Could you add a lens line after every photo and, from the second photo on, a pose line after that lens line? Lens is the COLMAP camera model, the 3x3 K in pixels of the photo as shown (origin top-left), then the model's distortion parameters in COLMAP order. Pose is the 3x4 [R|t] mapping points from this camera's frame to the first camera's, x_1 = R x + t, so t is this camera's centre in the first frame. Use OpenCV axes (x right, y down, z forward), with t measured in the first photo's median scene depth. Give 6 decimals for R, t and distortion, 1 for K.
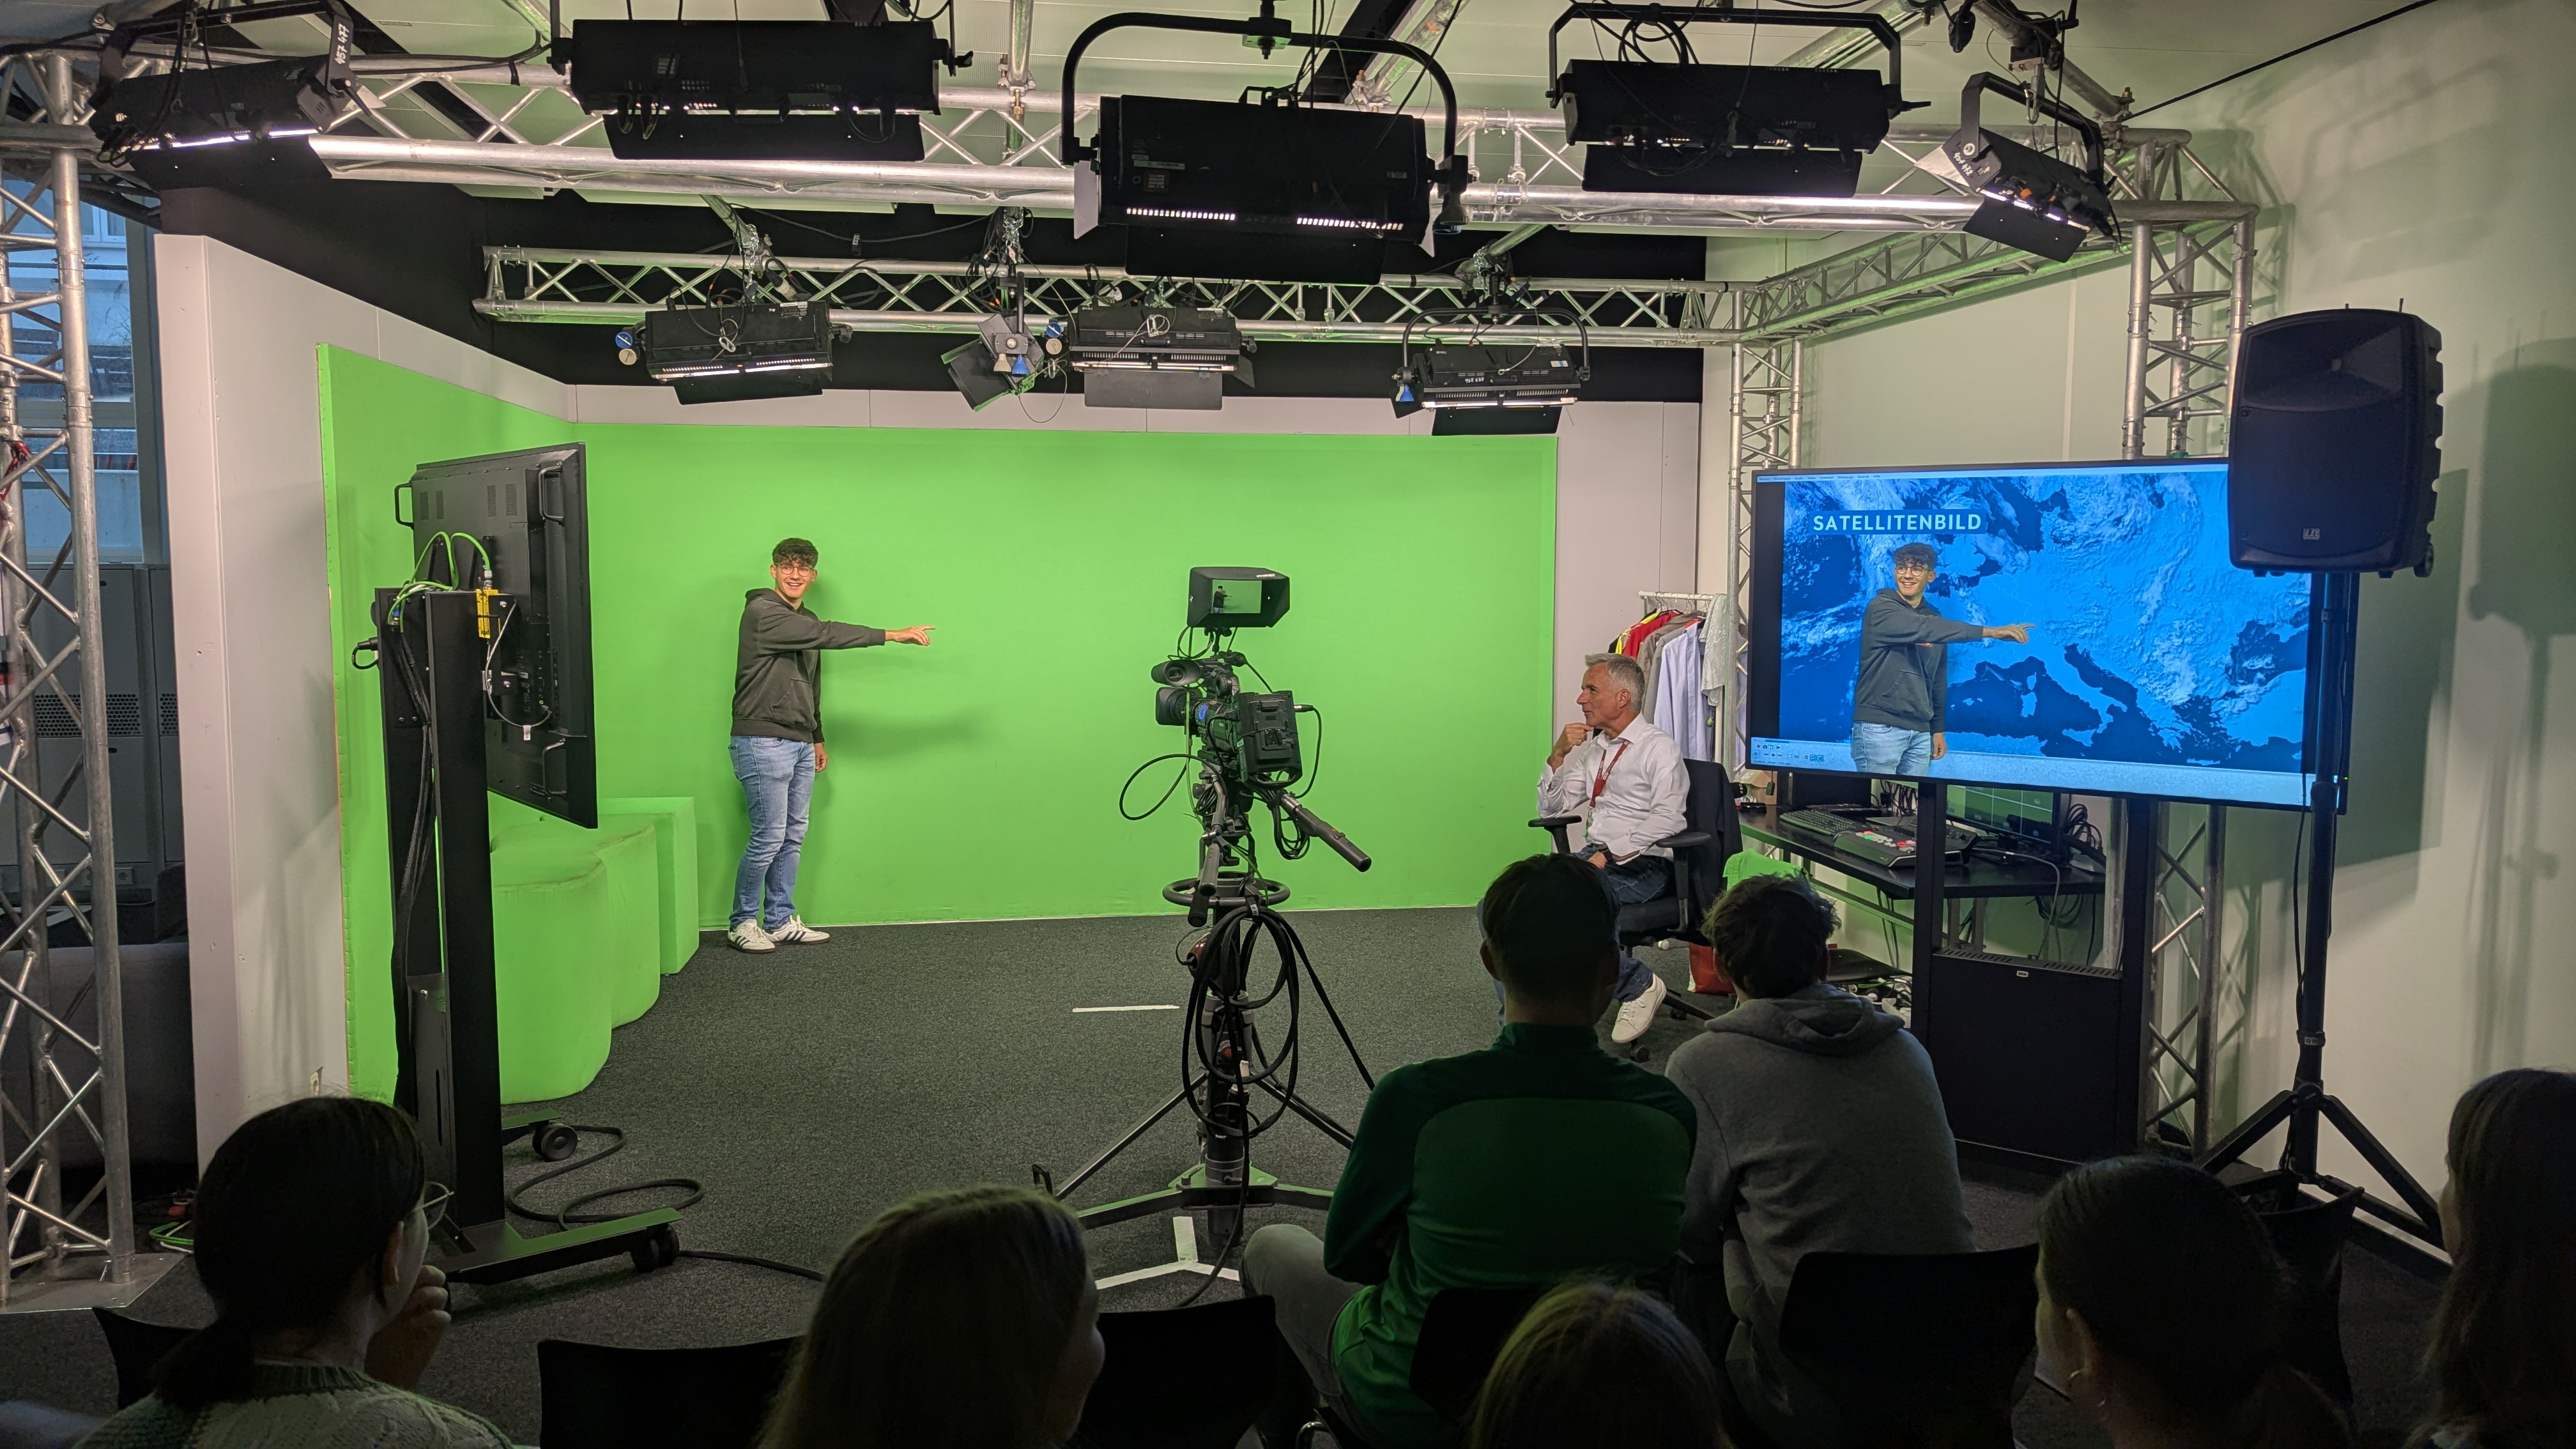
lens RADIAL K [[1869.5, 0, 1278.5], [0, 1869.5, 731.3], [0, 0, 1]] dist [0.031248, -0.014739]
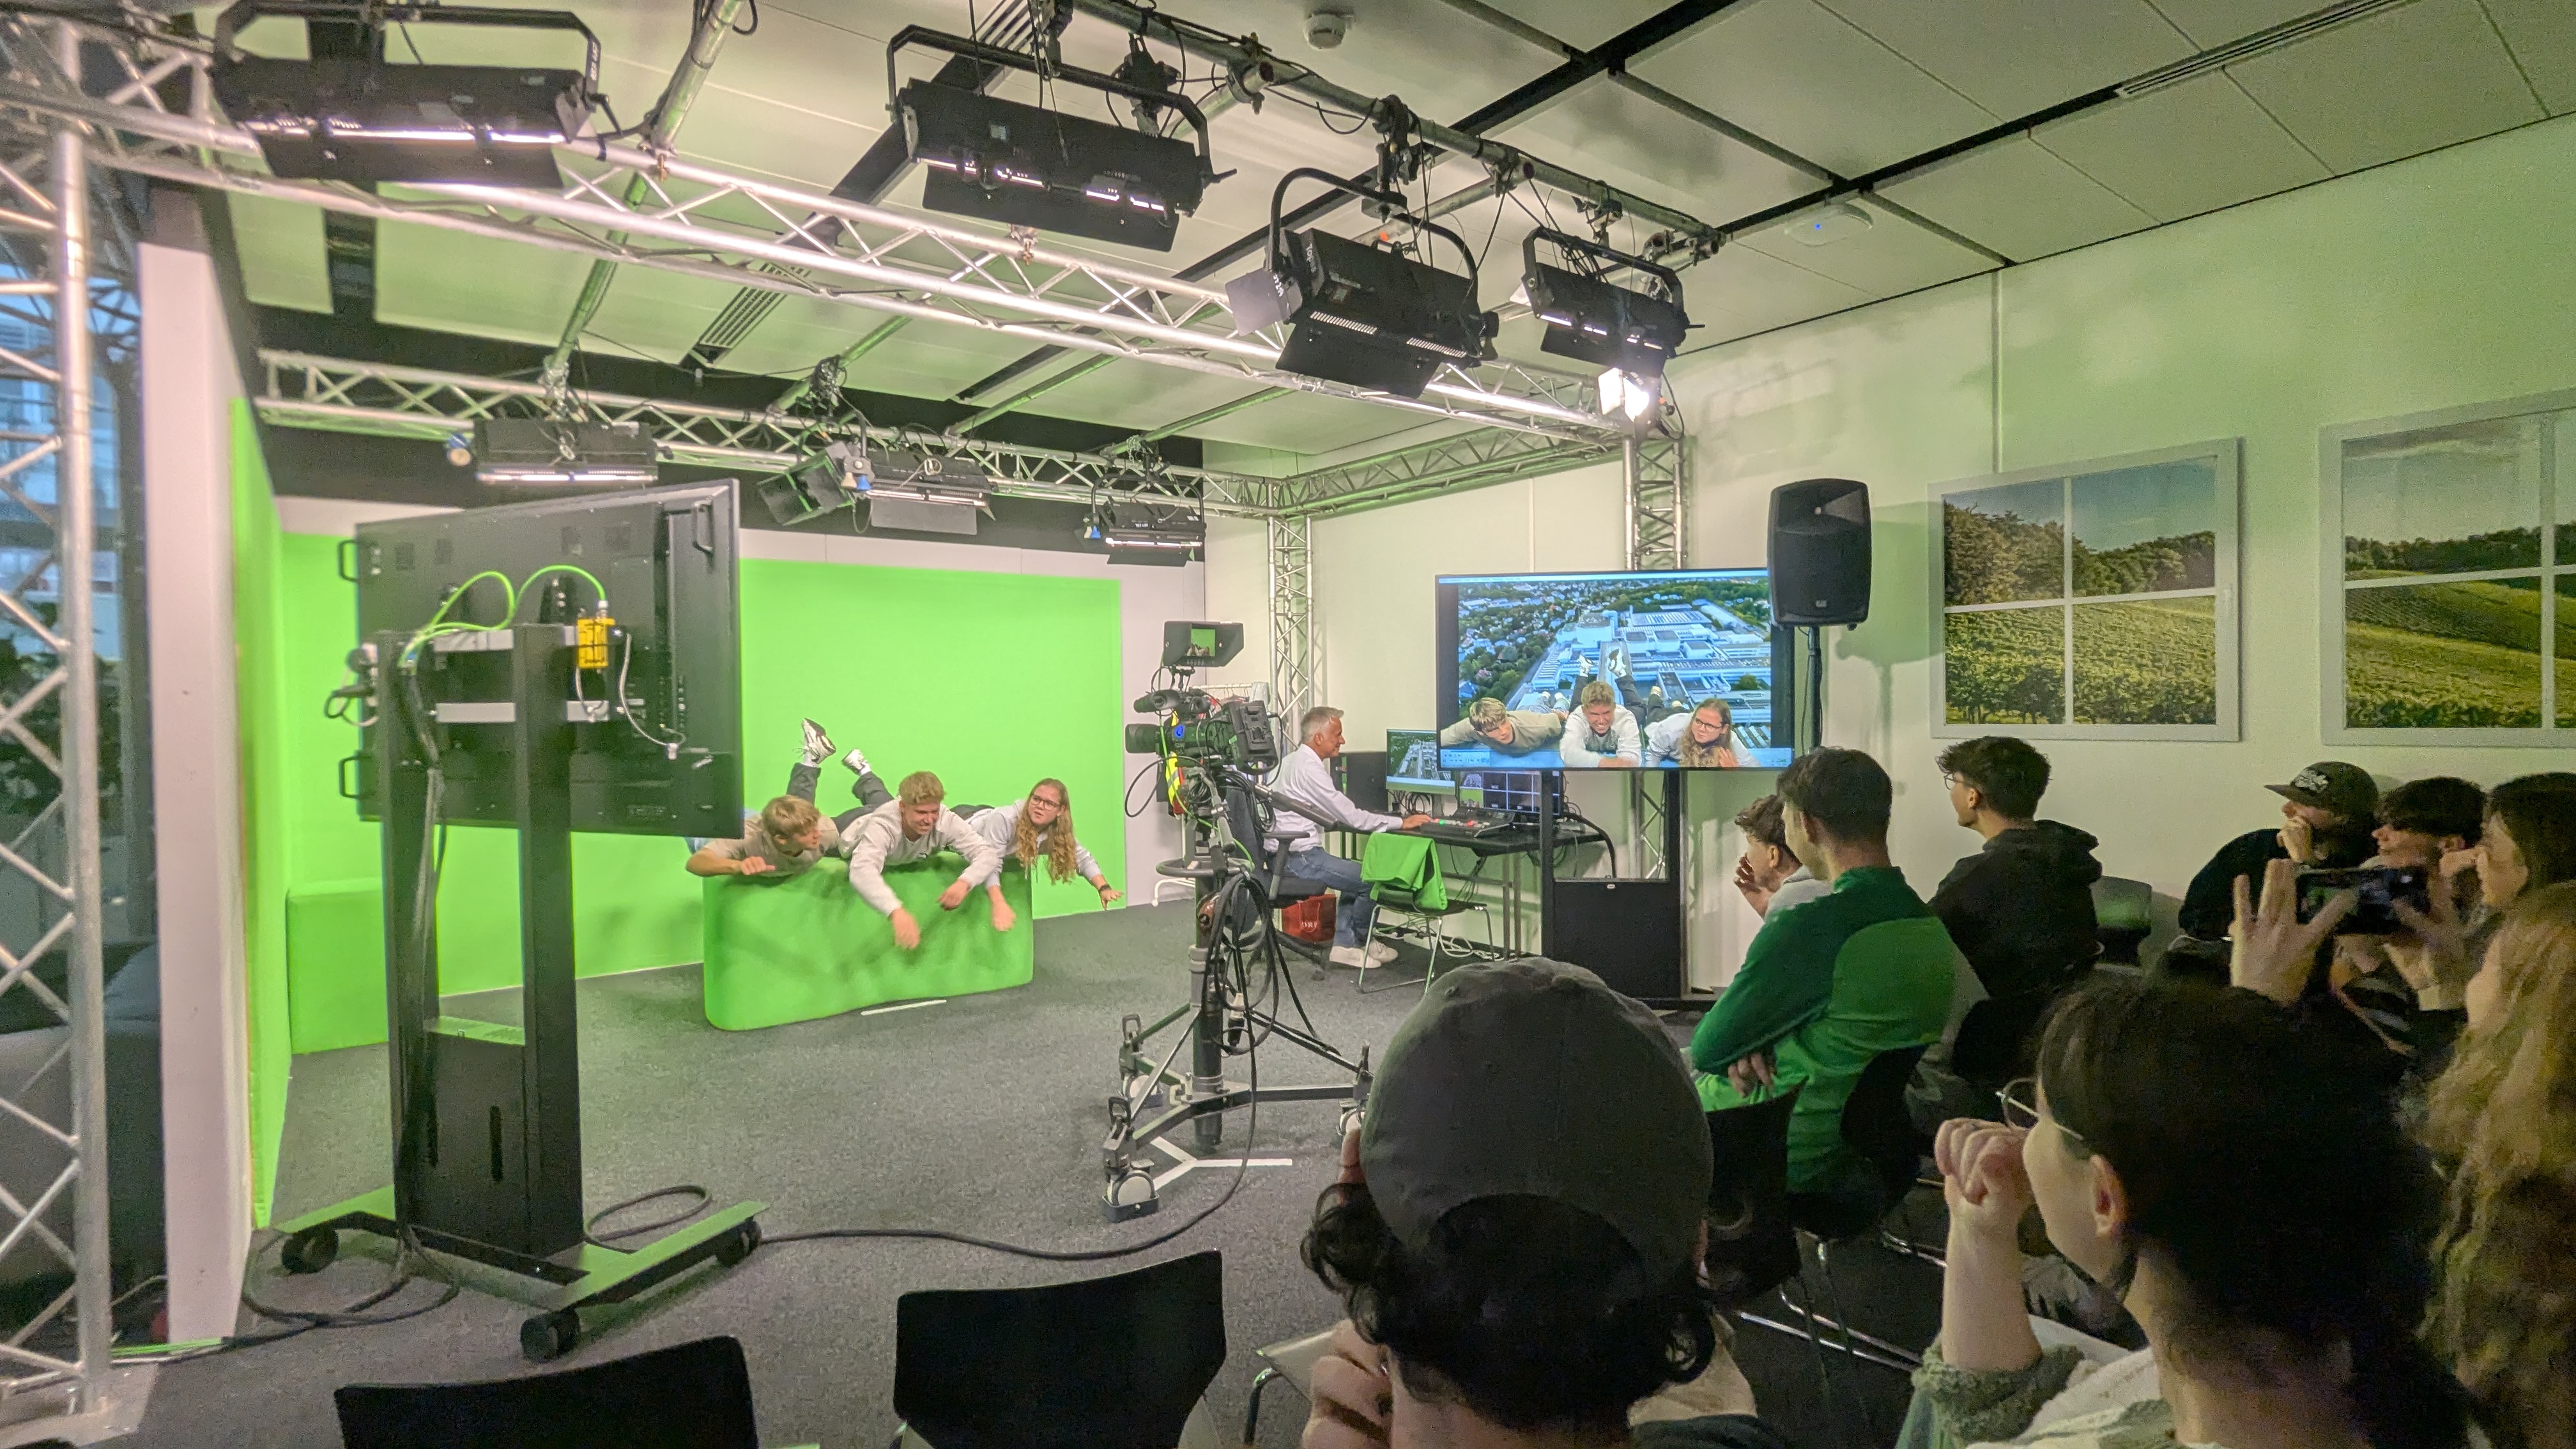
lens RADIAL K [[1241.0, 0, 1289.5], [0, 1241.0, 726.0], [0, 0, 1]] dist [-0.007747, -0.001043]
pose [[0.872955, -0.021488, 0.487328, -0.378166], [0.060025, 0.996169, -0.063598, 0.044224], [-0.484094, 0.084770, 0.870900, 0.202205]]
